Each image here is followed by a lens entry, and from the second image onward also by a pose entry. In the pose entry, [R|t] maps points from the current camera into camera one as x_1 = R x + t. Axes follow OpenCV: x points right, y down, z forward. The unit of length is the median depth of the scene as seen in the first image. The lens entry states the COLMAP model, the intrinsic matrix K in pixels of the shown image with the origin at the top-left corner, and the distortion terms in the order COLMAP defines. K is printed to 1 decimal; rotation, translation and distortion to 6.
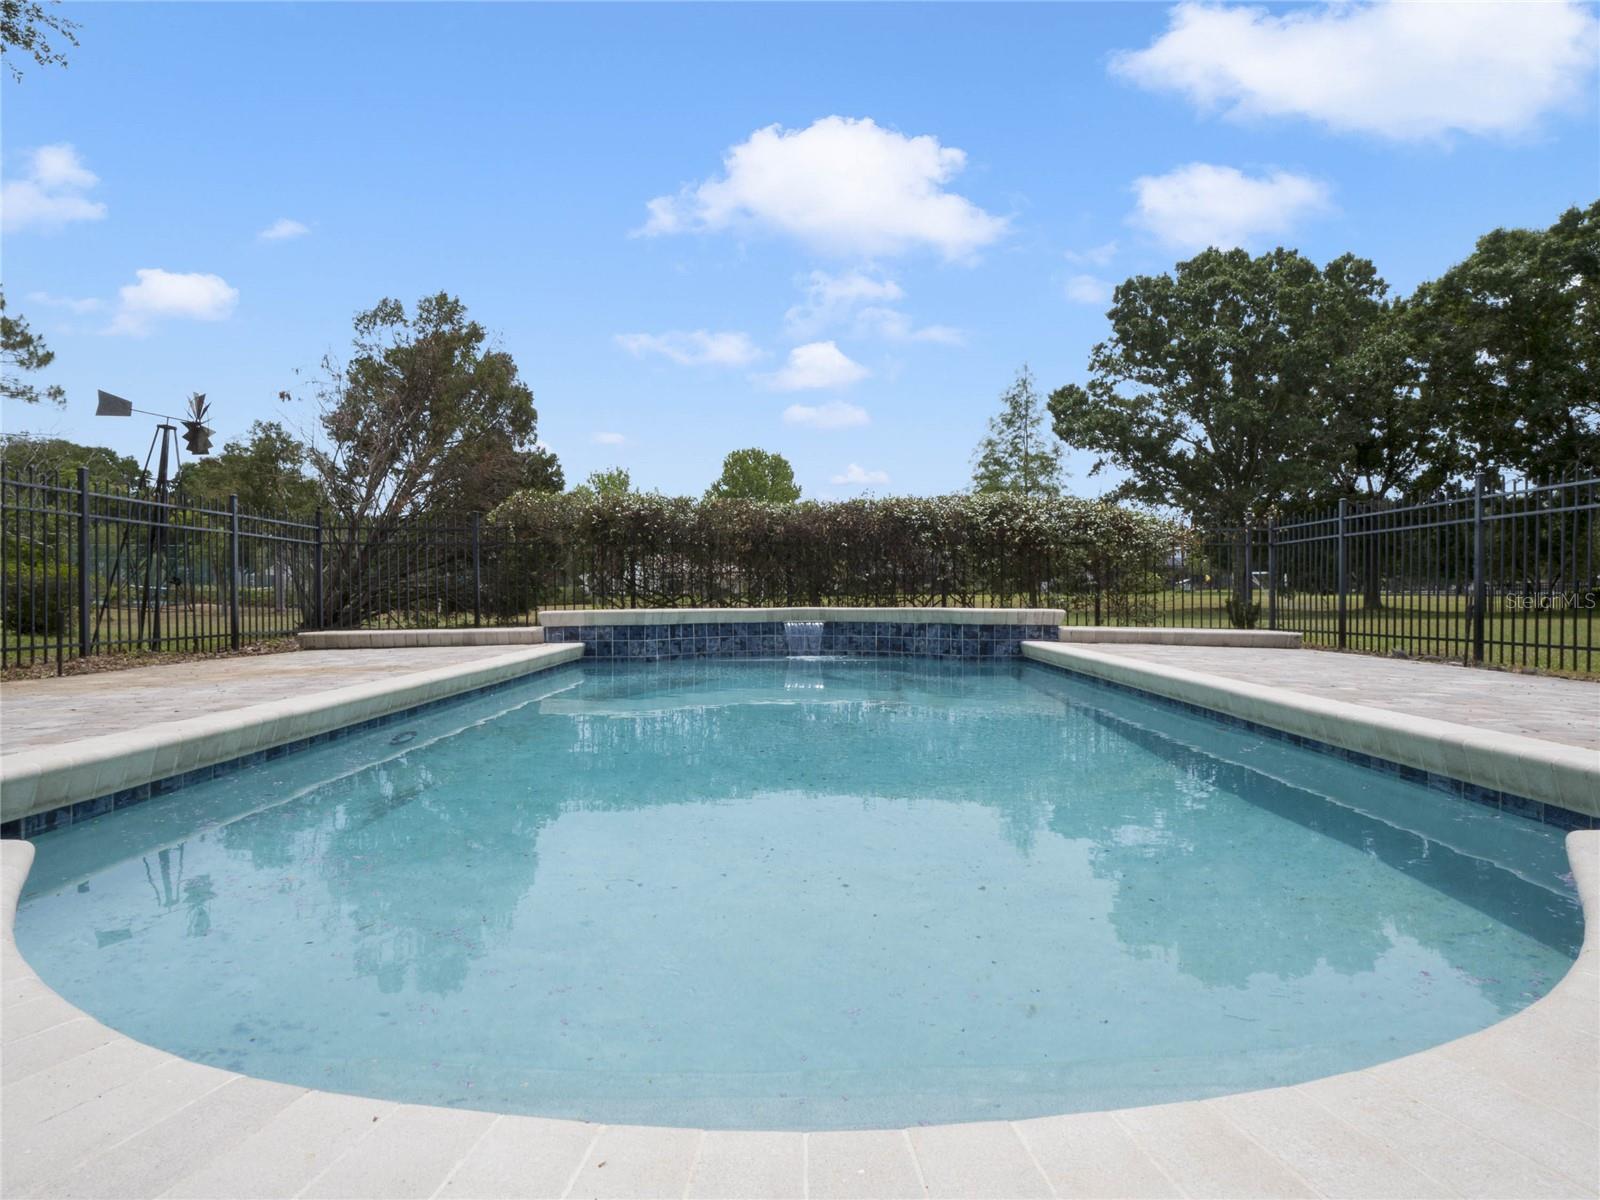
lens RADIAL K [[861.9, 0, 800.0], [0, 861.9, 600.0], [0, 0, 1]] dist [-0.002714, 0.010356]
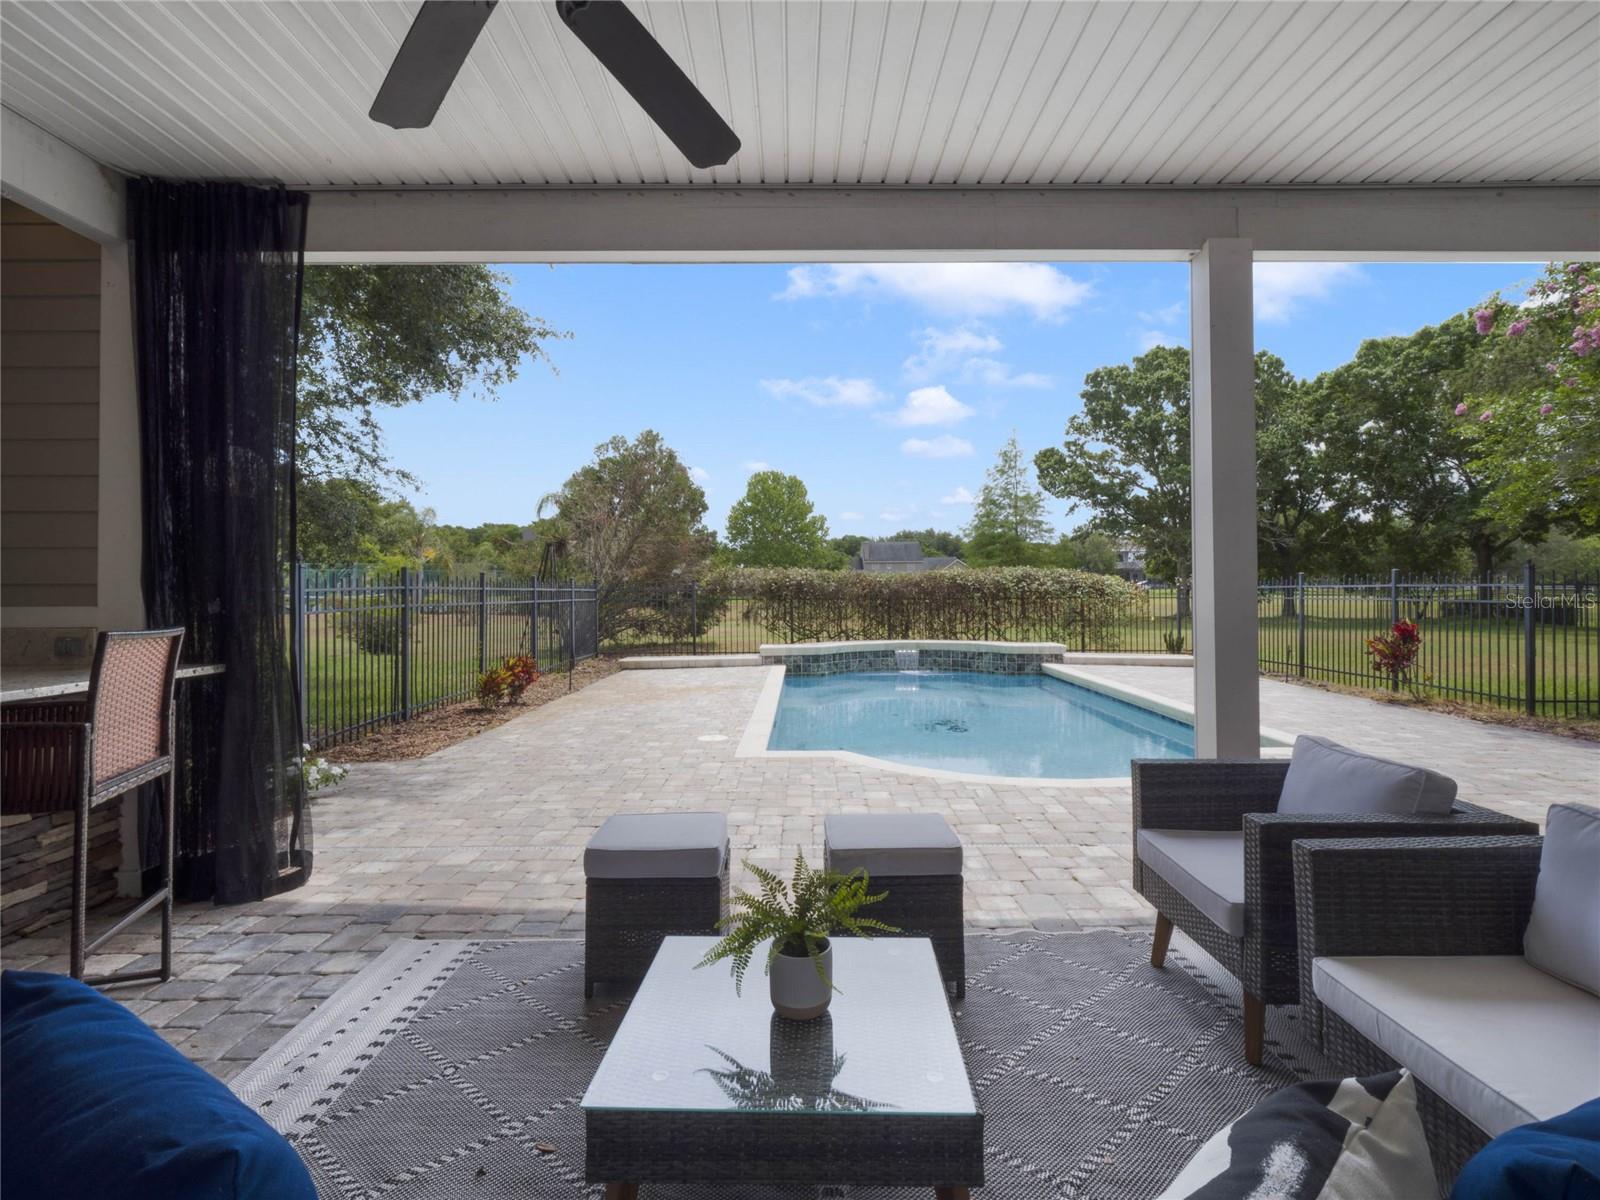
lens RADIAL K [[753.9, 0, 795.9], [0, 753.9, 593.8], [0, 0, 1]] dist [0.015424, -0.000097]
pose [[0.999938, -0.004747, -0.010089, -0.067910], [0.004725, 0.999986, -0.002226, -0.028421], [0.010099, 0.002178, 0.999947, -0.160302]]
